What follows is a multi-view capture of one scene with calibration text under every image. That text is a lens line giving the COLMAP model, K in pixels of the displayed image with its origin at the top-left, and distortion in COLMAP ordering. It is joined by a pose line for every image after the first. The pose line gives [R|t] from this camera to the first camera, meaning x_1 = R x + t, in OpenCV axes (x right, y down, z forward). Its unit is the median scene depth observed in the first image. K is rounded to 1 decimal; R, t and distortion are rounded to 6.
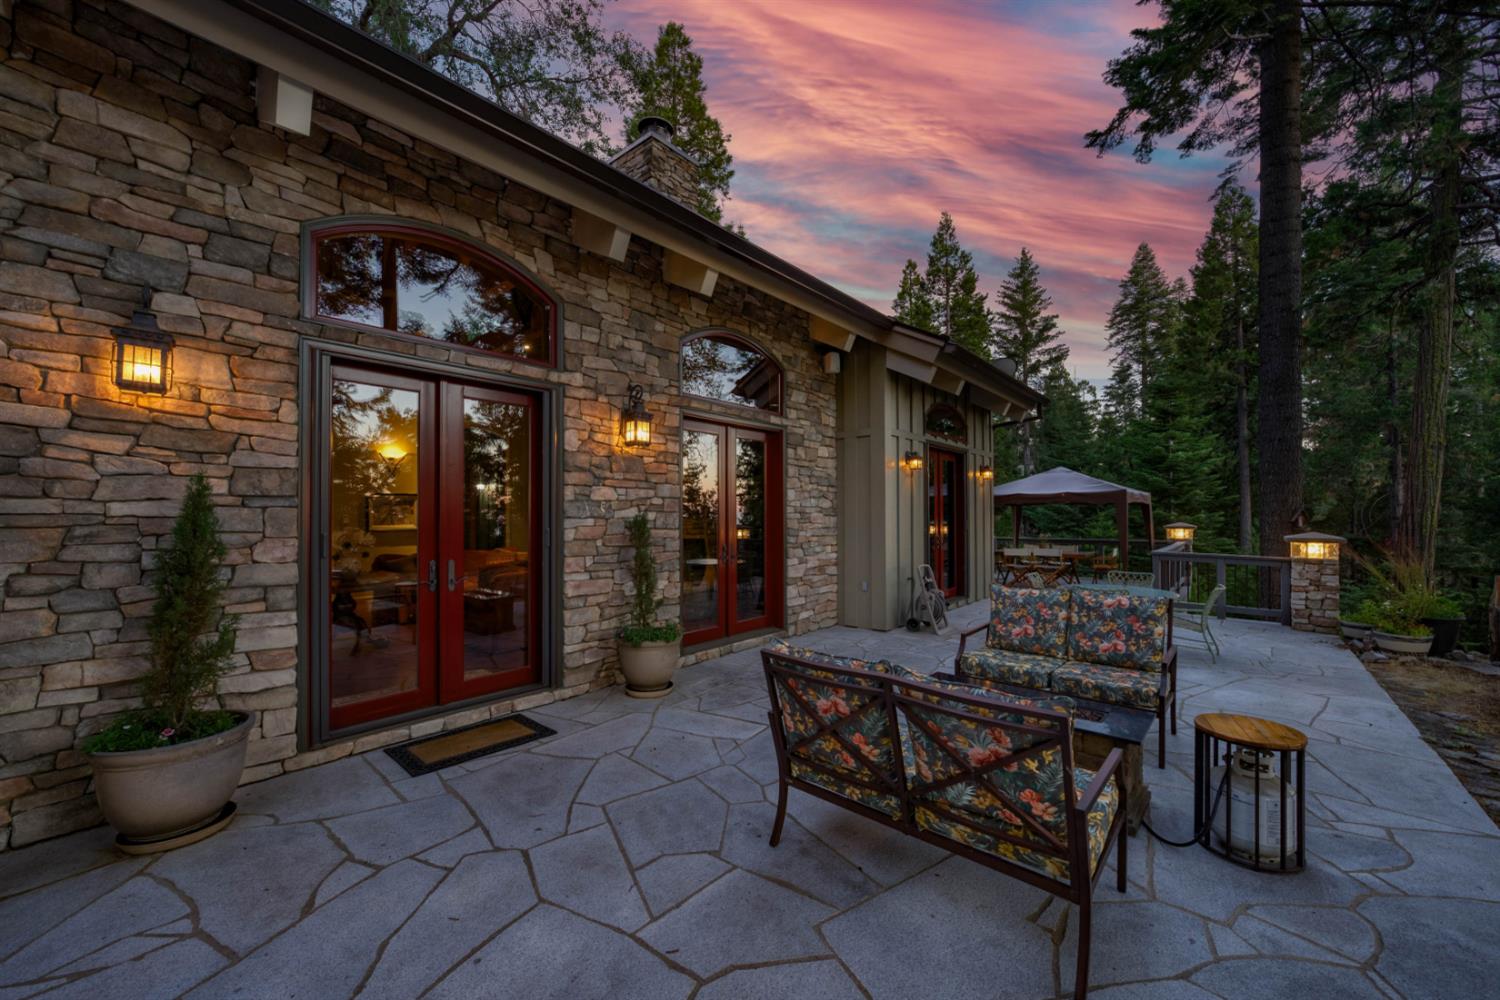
lens RADIAL K [[564.5, 0, 749.8], [0, 564.5, 508.0], [0, 0, 1]] dist [-0.002182, -0.000118]
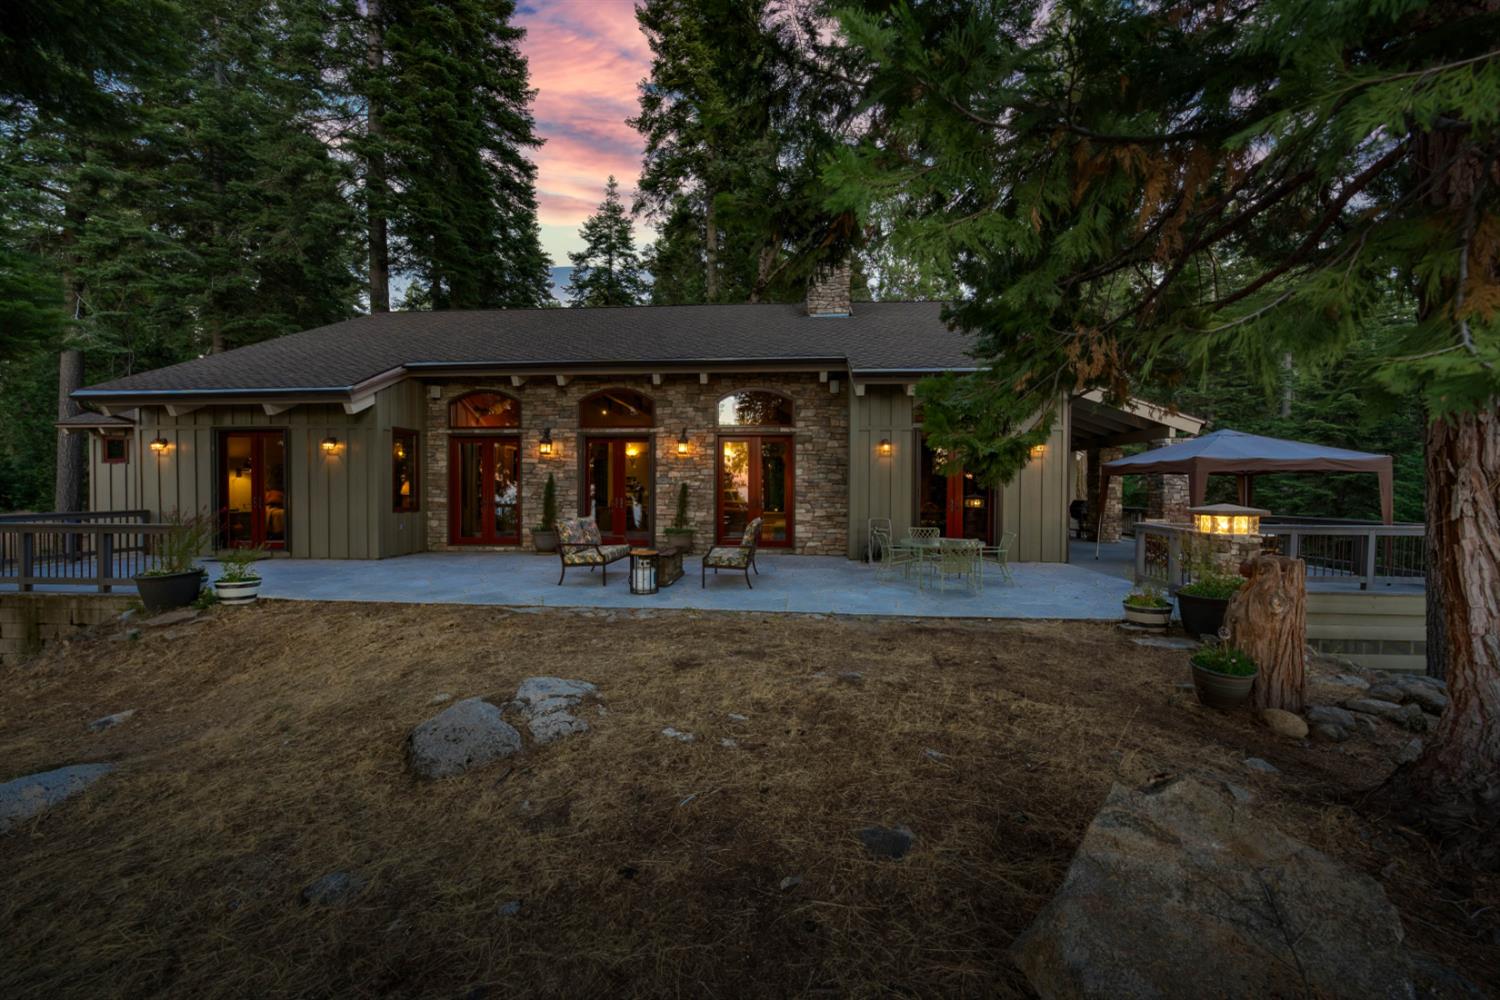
lens RADIAL K [[564.5, 0, 749.9], [0, 564.5, 492.4], [0, 0, 1]] dist [-0.002182, -0.000118]
pose [[0.597910, 0.014757, -0.801427, 1.868124], [0.004695, 0.999749, 0.021912, 0.000994], [0.801549, -0.016864, 0.597691, -0.193424]]
